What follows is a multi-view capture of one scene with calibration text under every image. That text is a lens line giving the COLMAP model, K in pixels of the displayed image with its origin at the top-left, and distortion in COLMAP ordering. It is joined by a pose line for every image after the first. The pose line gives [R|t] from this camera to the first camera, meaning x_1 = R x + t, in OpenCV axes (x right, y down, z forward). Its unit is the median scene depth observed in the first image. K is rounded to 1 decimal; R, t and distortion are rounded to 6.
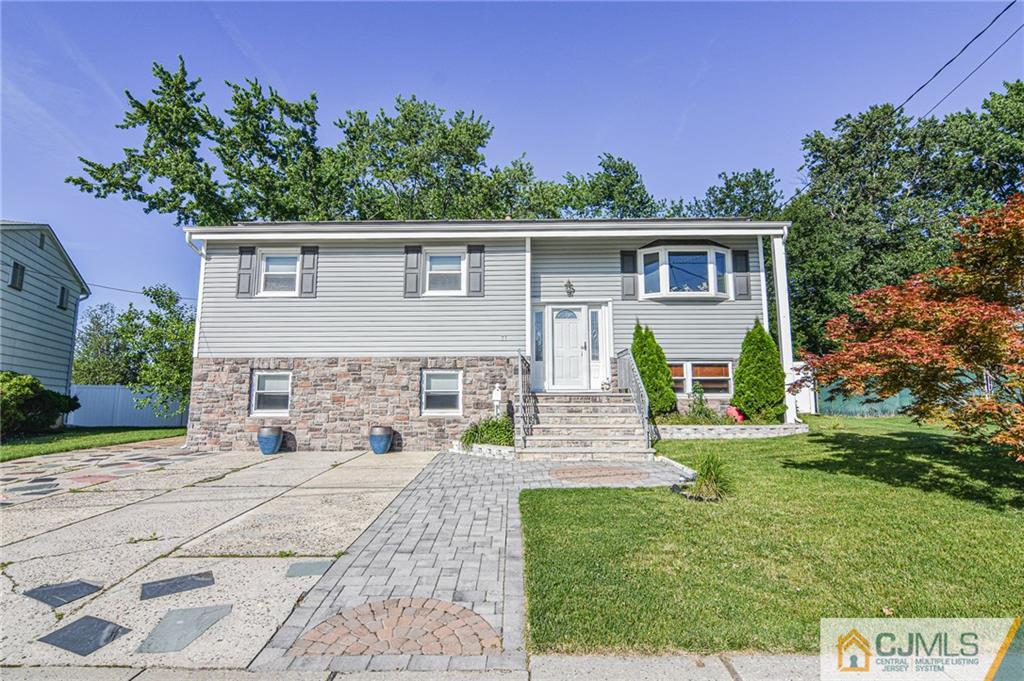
lens RADIAL K [[502.8, 0, 512.6], [0, 502.8, 335.1], [0, 0, 1]] dist [-0.005557, -0.008701]
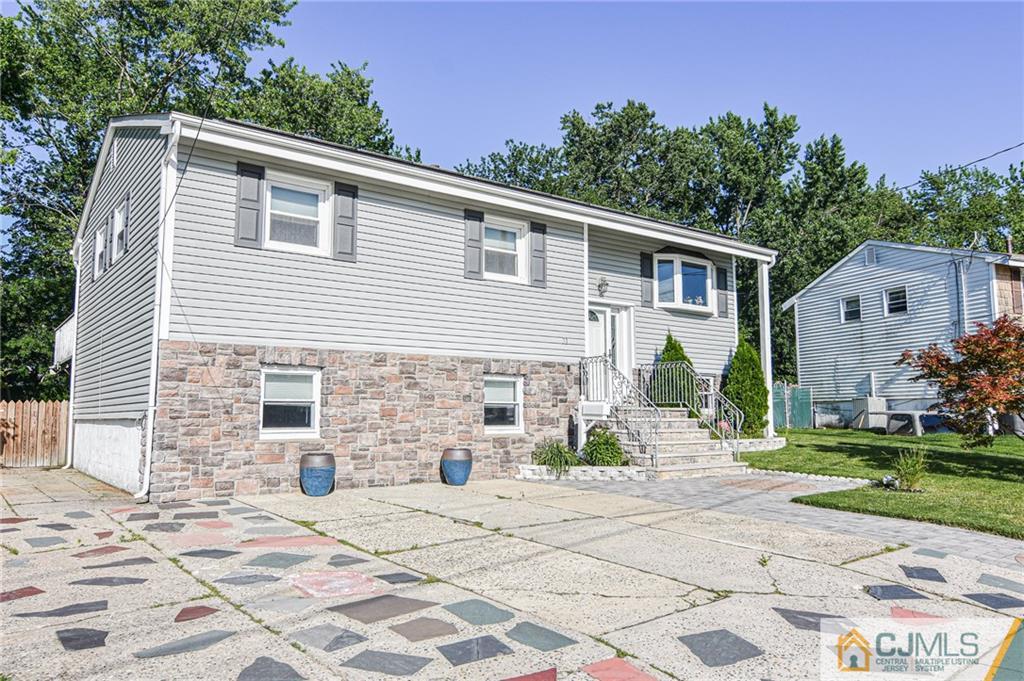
lens RADIAL K [[733.4, 0, 512.6], [0, 733.4, 343.5], [0, 0, 1]] dist [0.003038, 0.001021]
pose [[0.787007, 0.062871, 0.613732, -0.835576], [-0.082663, 0.996570, 0.003913, 0.012814], [-0.611381, -0.053812, 0.789505, 0.088570]]
